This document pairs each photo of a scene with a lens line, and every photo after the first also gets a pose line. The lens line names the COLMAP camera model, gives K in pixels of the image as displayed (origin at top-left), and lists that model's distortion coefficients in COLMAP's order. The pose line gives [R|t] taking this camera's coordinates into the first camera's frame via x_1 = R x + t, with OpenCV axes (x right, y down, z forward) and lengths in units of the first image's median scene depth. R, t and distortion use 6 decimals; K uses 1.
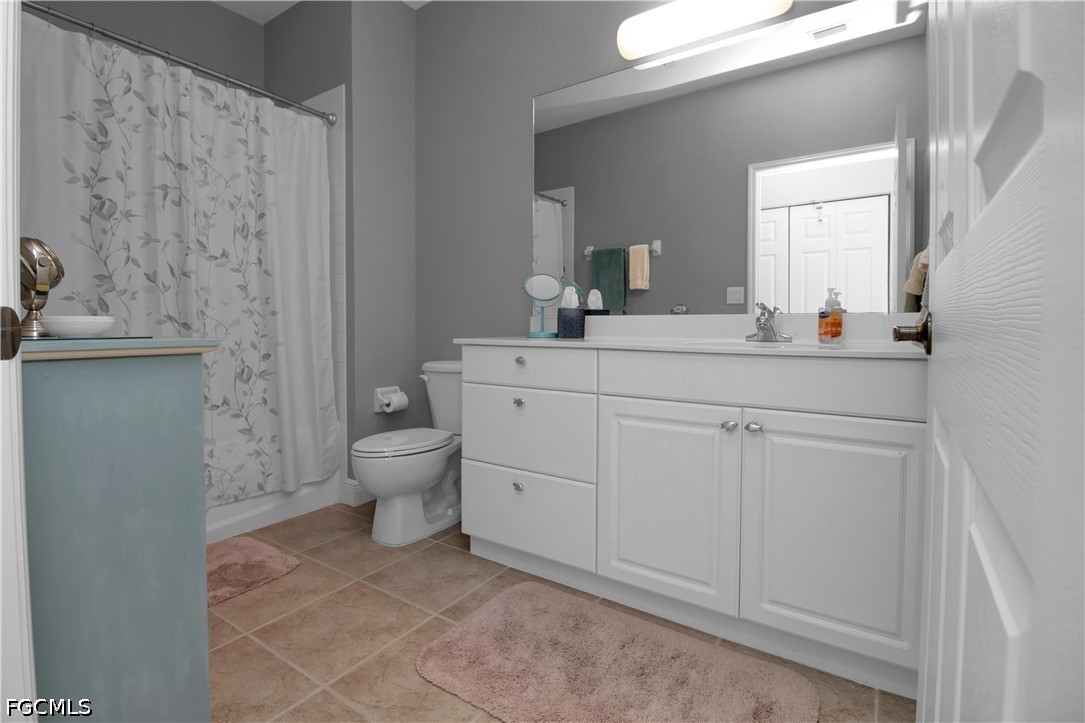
lens RADIAL K [[510.7, 0, 534.5], [0, 510.7, 339.2], [0, 0, 1]] dist [0.000621, -0.013370]
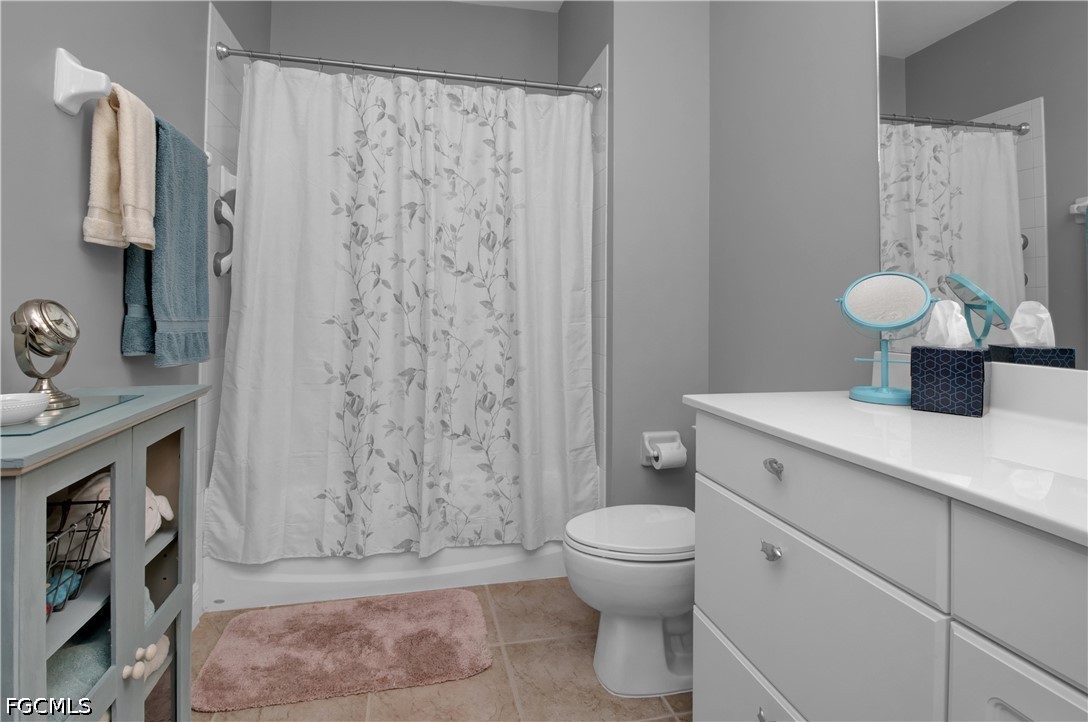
lens RADIAL K [[528.6, 0, 541.8], [0, 528.6, 294.7], [0, 0, 1]] dist [0.001681, -0.014357]
pose [[0.723489, -0.011192, -0.690245, 0.139399], [-0.022750, 0.998939, -0.040043, -0.083688], [0.689960, 0.044674, 0.722467, 0.404107]]
